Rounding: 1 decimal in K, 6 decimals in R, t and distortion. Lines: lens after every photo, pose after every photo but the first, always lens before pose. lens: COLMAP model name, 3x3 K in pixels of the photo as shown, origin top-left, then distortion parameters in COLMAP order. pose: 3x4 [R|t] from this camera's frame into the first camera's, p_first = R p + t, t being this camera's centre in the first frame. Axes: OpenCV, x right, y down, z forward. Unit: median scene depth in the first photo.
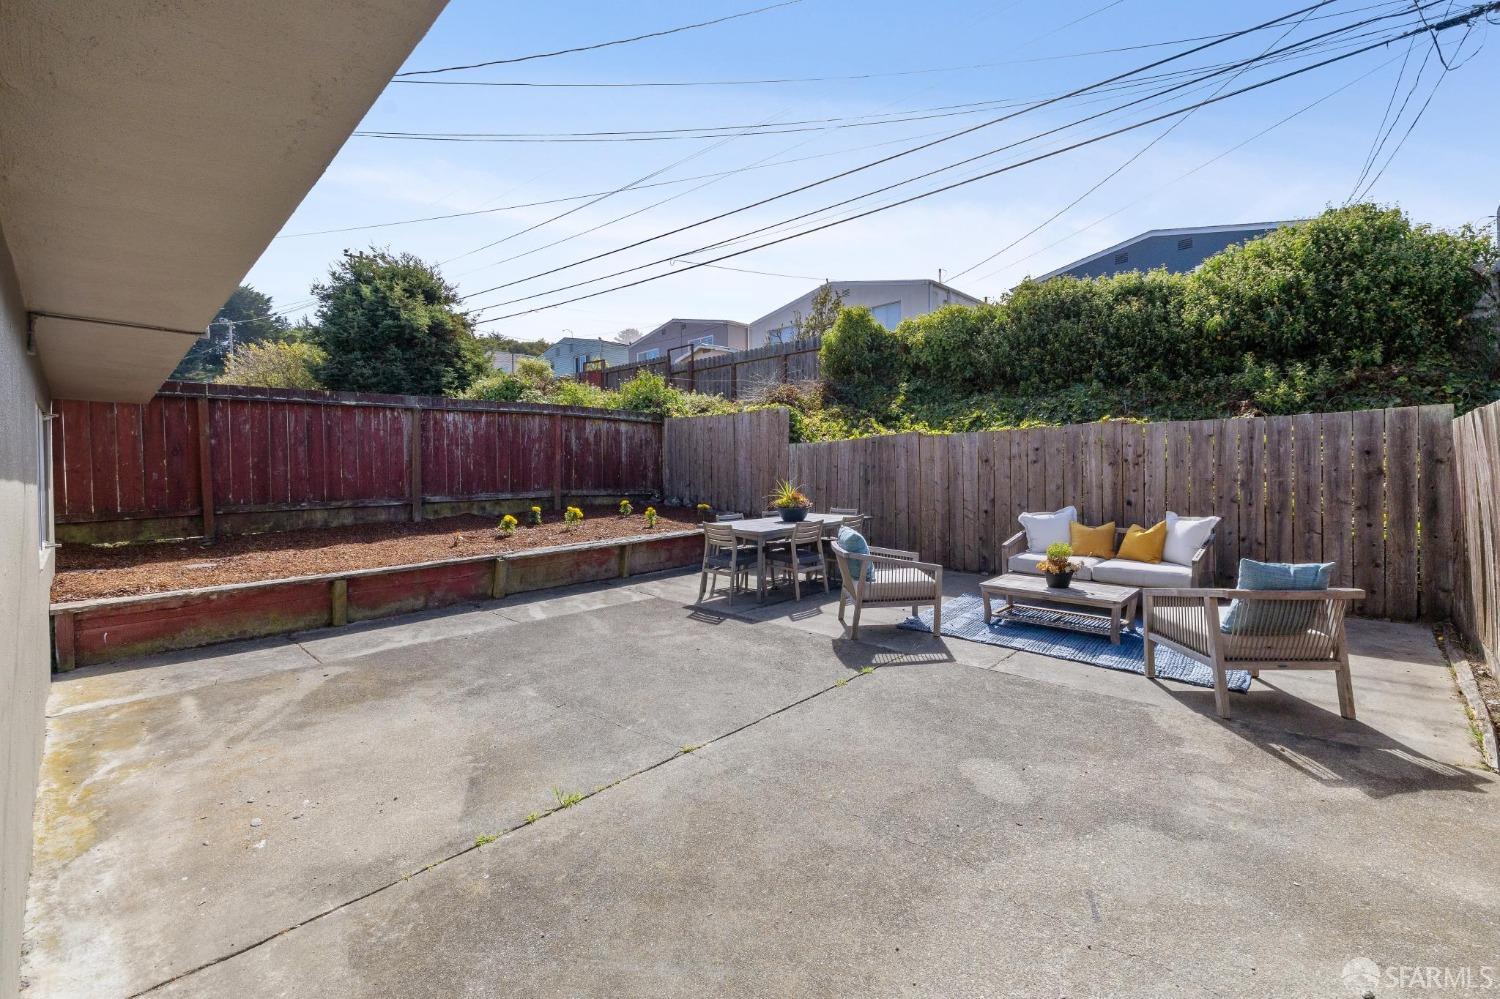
lens RADIAL K [[639.5, 0, 753.4], [0, 639.5, 492.0], [0, 0, 1]] dist [0.000058, 0.001444]
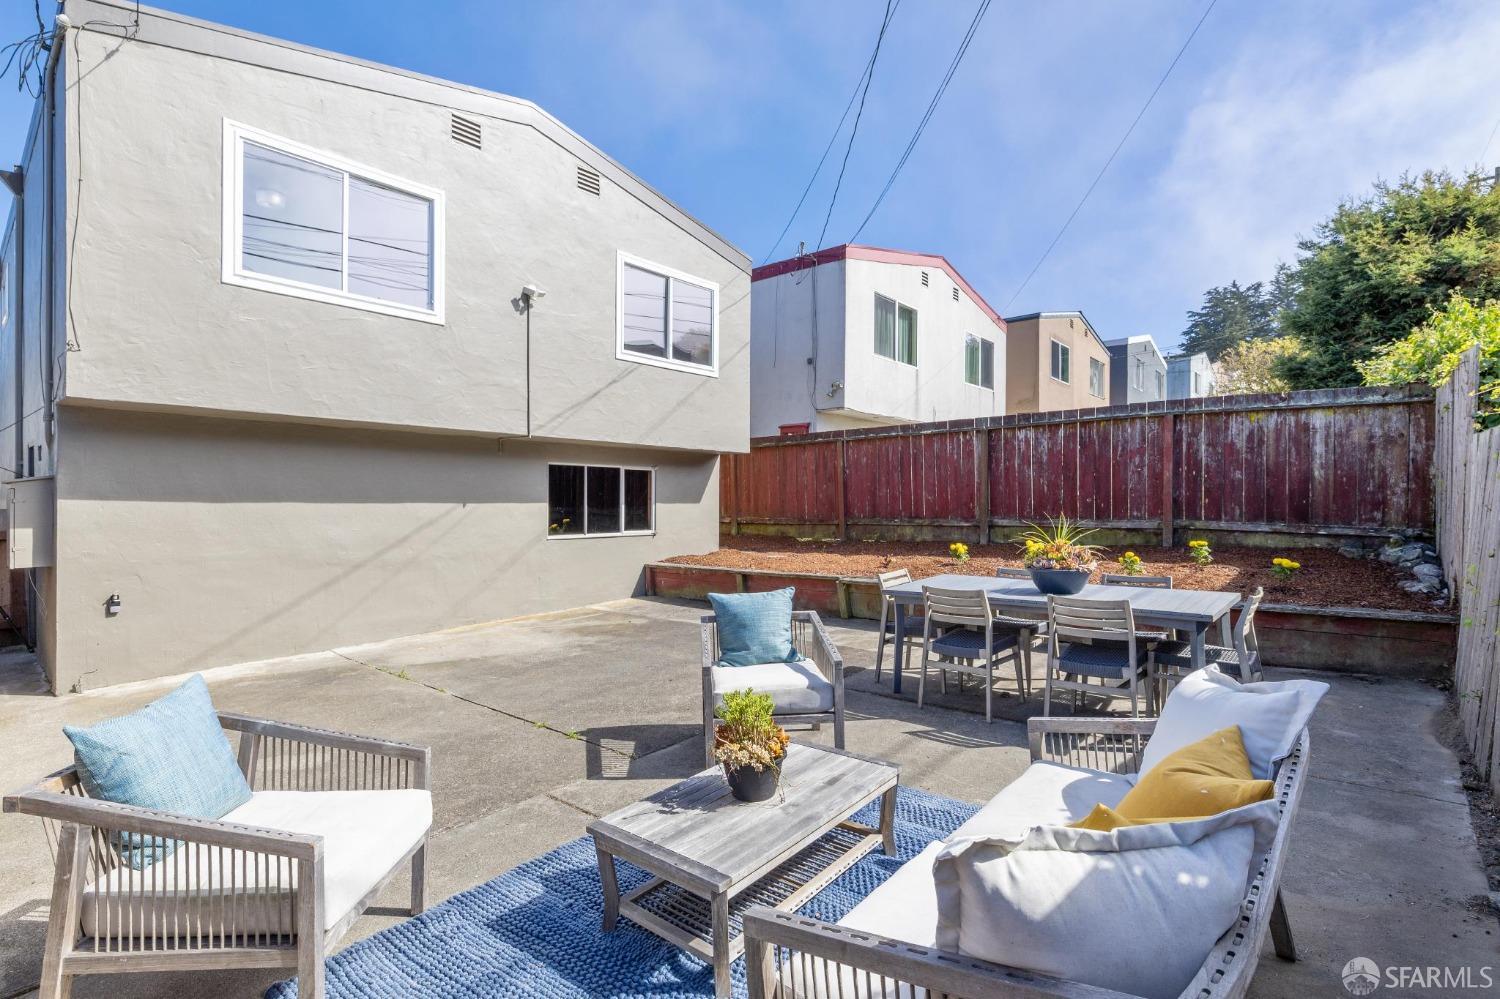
lens RADIAL K [[726.0, 0, 756.2], [0, 726.0, 495.4], [0, 0, 1]] dist [-0.008036, 0.004553]
pose [[0.052482, 0.017161, -0.998474, 0.495601], [-0.022911, 0.999610, 0.015976, -0.033758], [0.998359, 0.022038, 0.052854, 0.512322]]
